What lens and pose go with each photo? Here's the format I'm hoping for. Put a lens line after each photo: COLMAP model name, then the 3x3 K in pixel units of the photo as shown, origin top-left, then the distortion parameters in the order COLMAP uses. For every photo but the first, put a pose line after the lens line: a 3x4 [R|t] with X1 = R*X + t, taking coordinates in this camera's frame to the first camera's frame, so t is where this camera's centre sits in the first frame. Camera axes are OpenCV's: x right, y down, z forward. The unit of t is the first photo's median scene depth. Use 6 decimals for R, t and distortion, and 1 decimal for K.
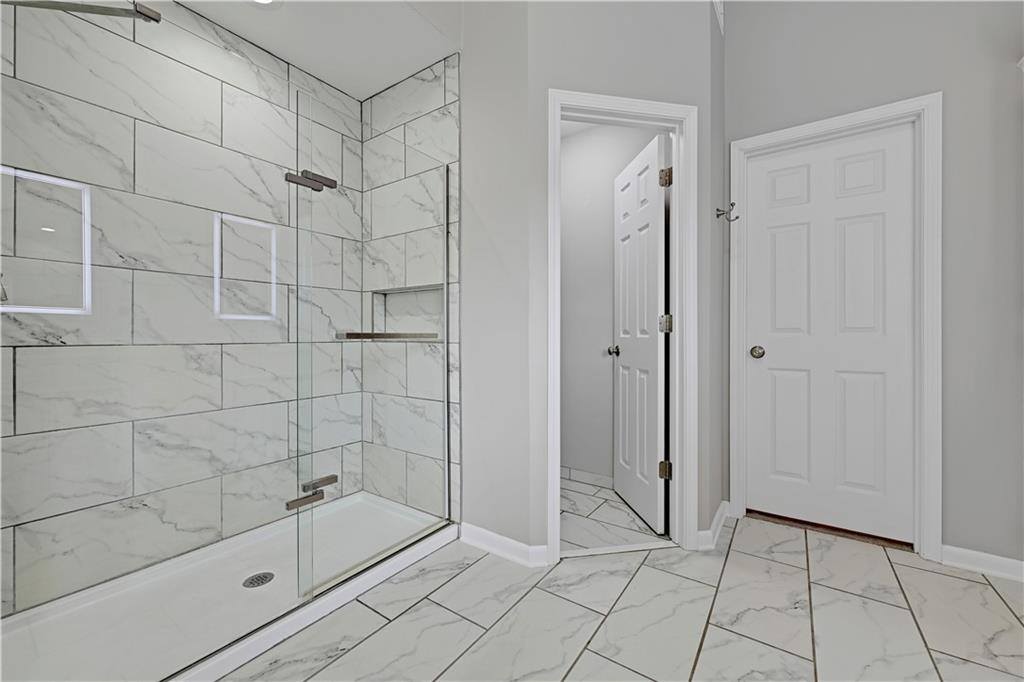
lens RADIAL K [[403.2, 0, 510.0], [0, 403.2, 335.6], [0, 0, 1]] dist [-0.005041, 0.001547]
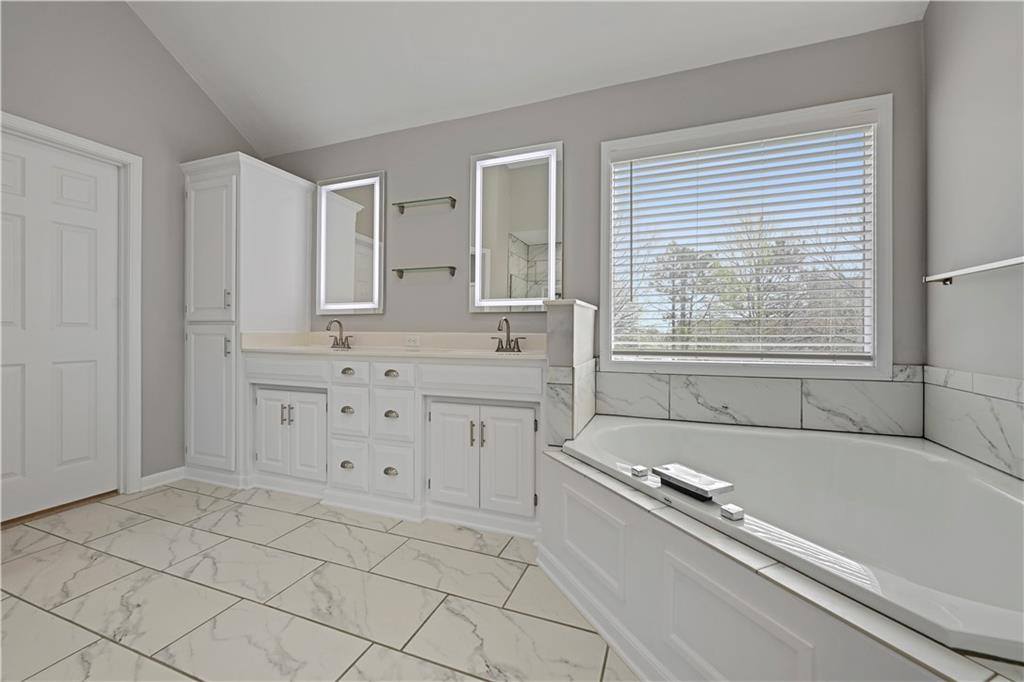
lens RADIAL K [[403.2, 0, 507.4], [0, 403.2, 335.8], [0, 0, 1]] dist [-0.005041, 0.001547]
pose [[-0.242044, -0.008159, 0.970231, -0.576475], [-0.005981, 0.999958, 0.006917, 0.000150], [-0.970247, -0.004129, -0.242082, 0.085191]]
